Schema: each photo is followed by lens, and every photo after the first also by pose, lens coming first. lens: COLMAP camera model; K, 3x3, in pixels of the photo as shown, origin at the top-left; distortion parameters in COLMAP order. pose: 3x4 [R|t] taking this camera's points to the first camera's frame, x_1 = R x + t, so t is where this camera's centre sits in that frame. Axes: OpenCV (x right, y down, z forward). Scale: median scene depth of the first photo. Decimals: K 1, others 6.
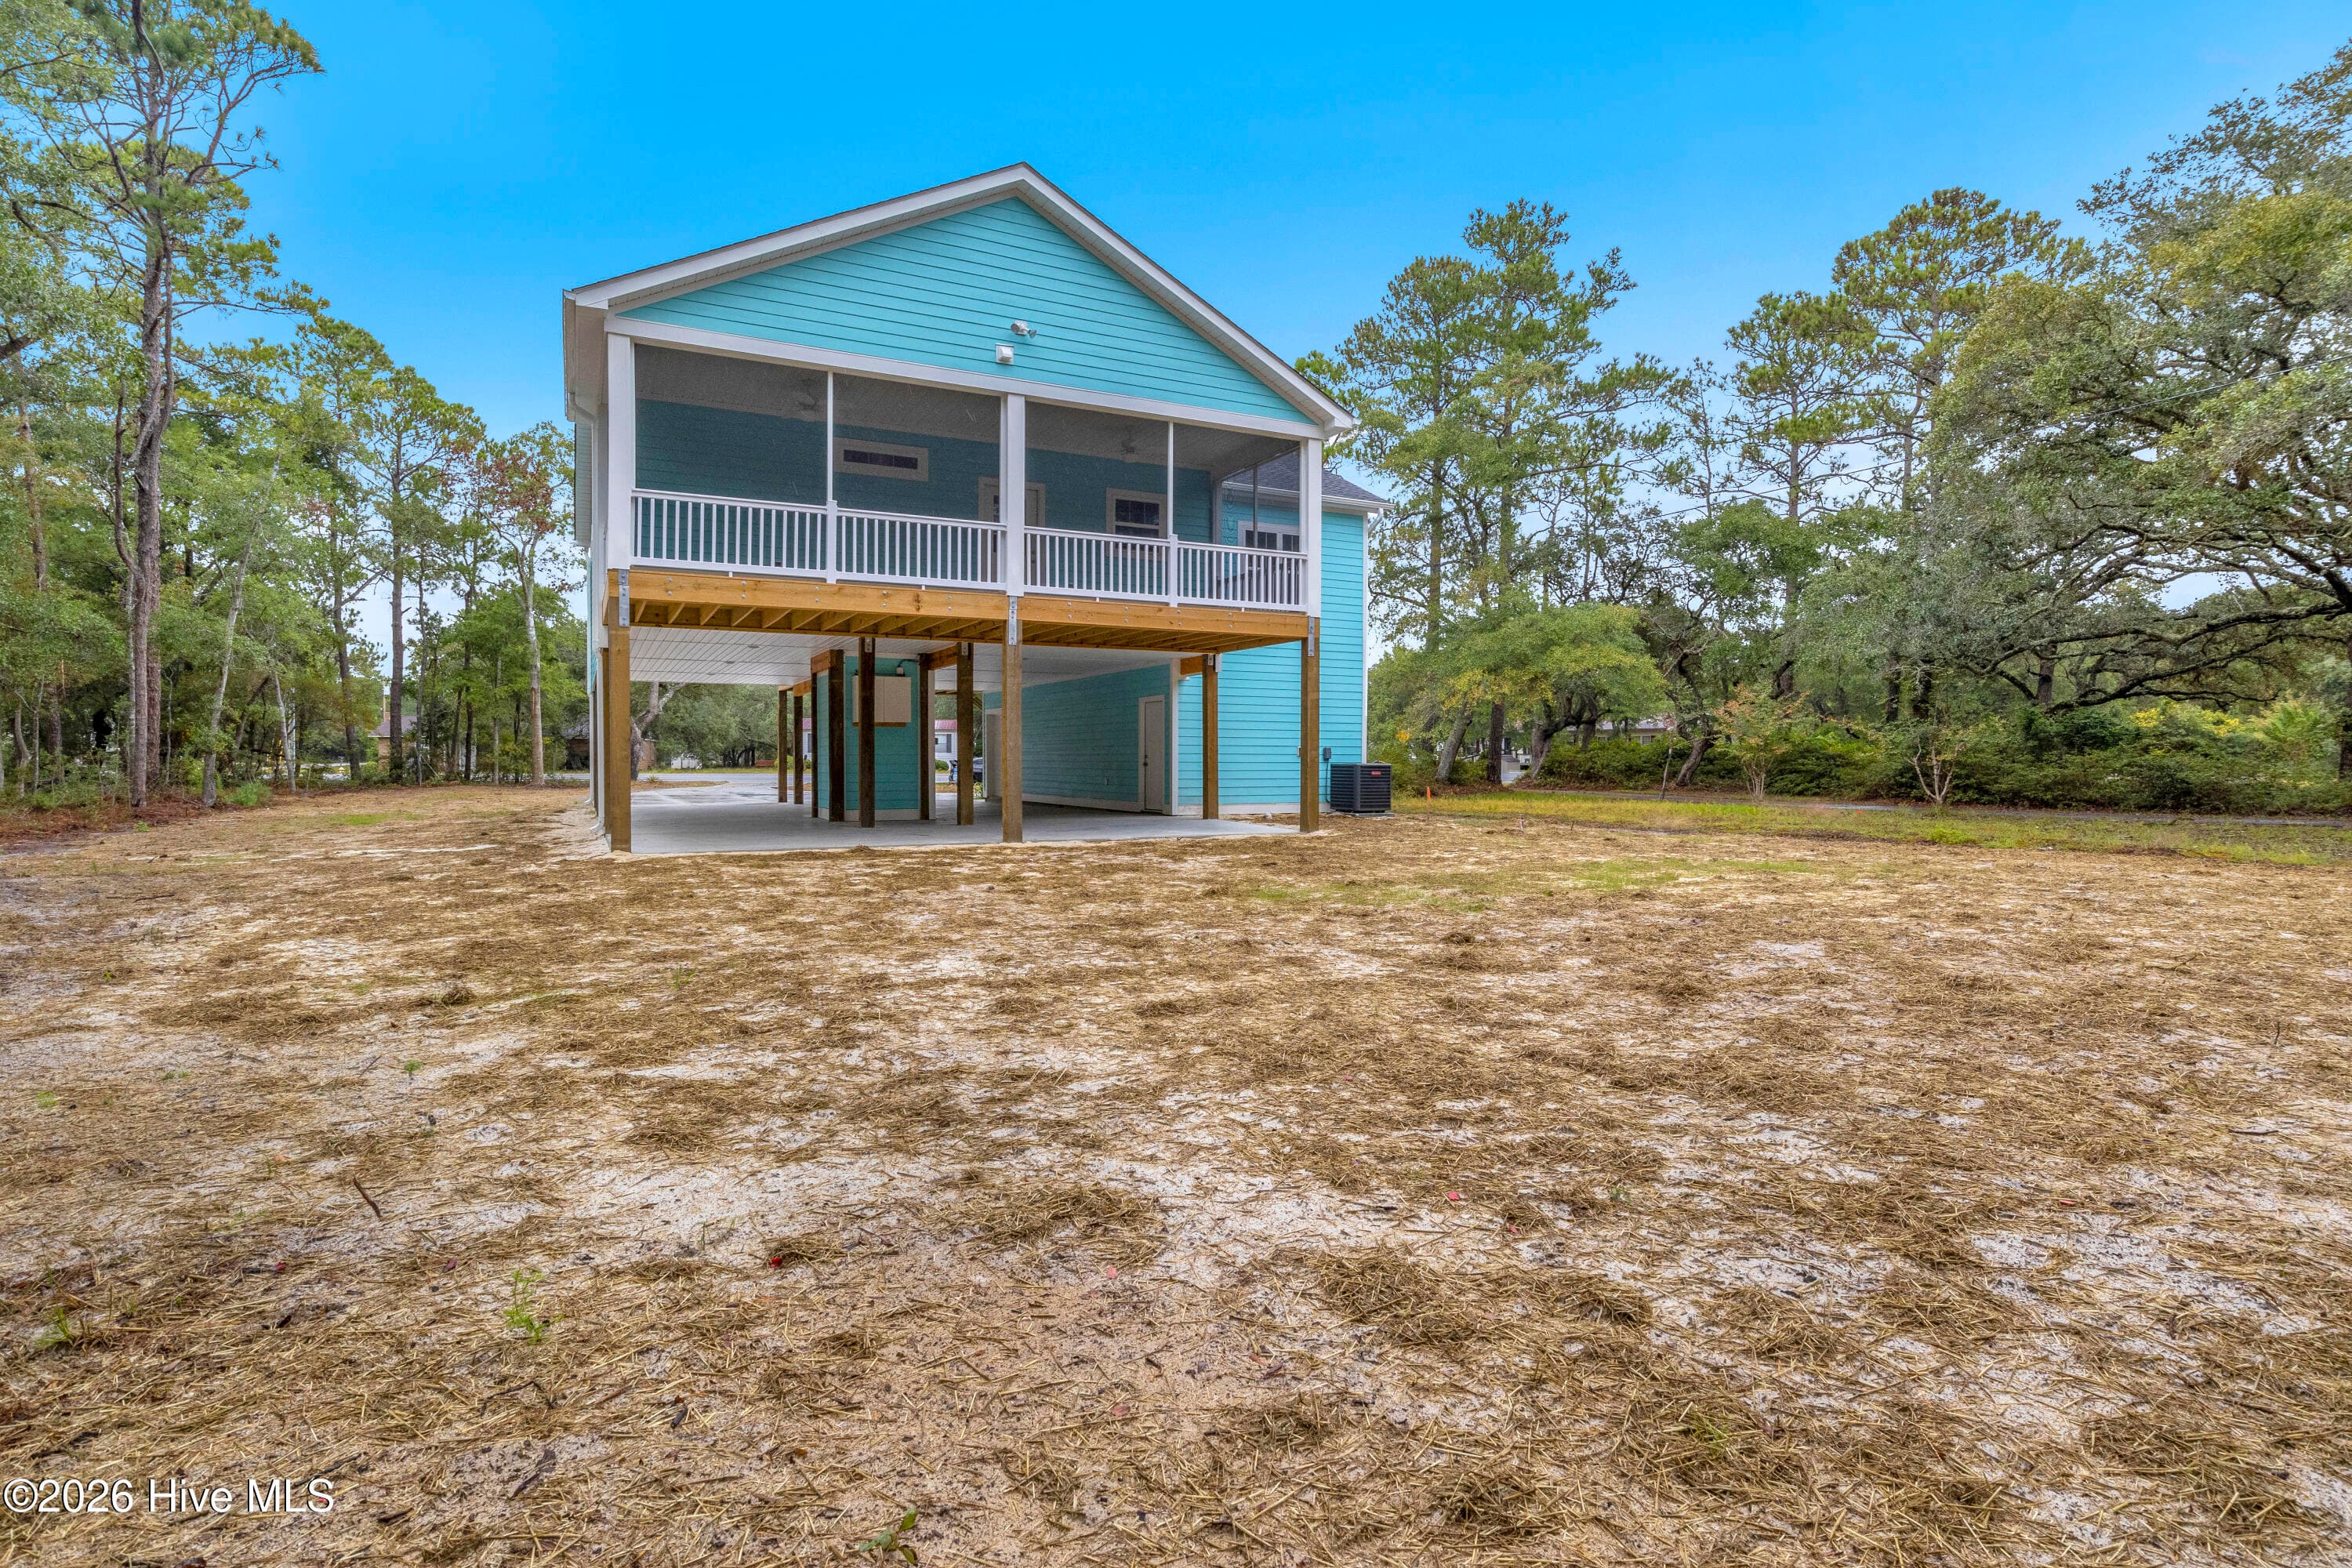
lens RADIAL K [[1174.3, 0, 1179.3], [0, 1174.3, 770.3], [0, 0, 1]] dist [-0.008124, 0.001122]
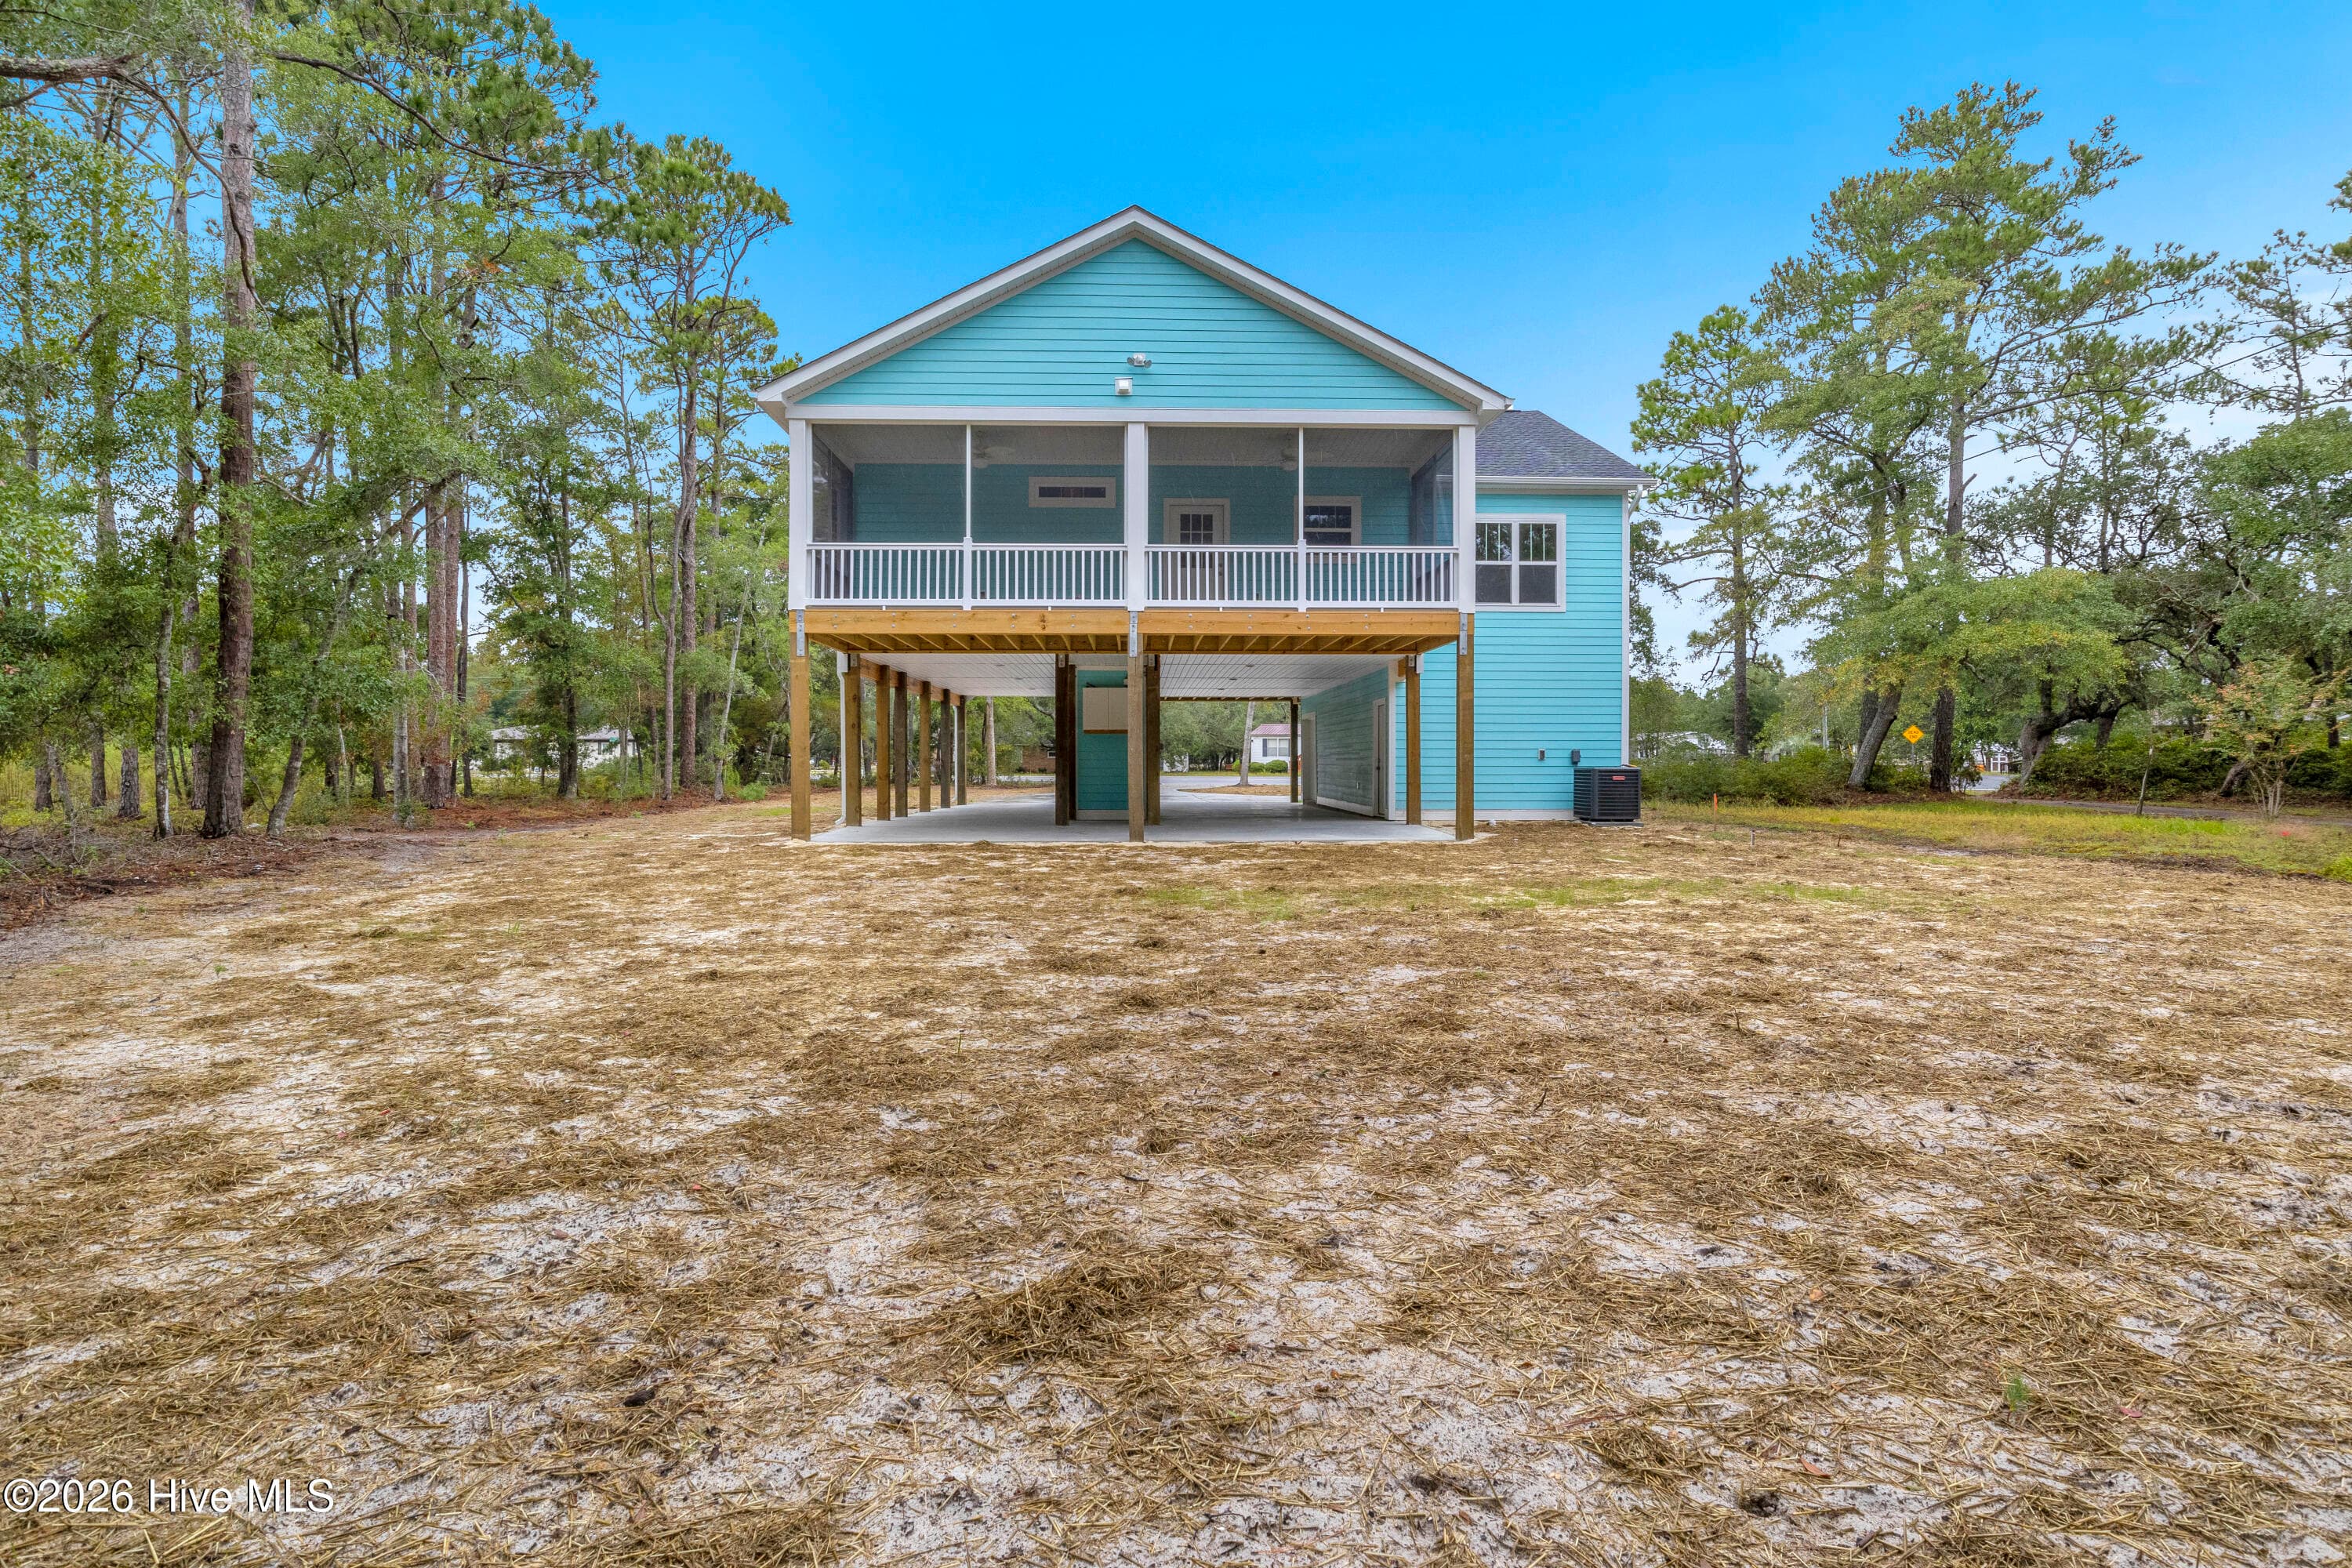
lens RADIAL K [[1174.3, 0, 1179.3], [0, 1174.3, 770.3], [0, 0, 1]] dist [-0.008124, 0.001122]
pose [[0.905497, 0.000521, -0.424353, 0.347685], [-0.001837, 0.999995, -0.002693, -0.000729], [0.424349, 0.003218, 0.905493, 0.049707]]
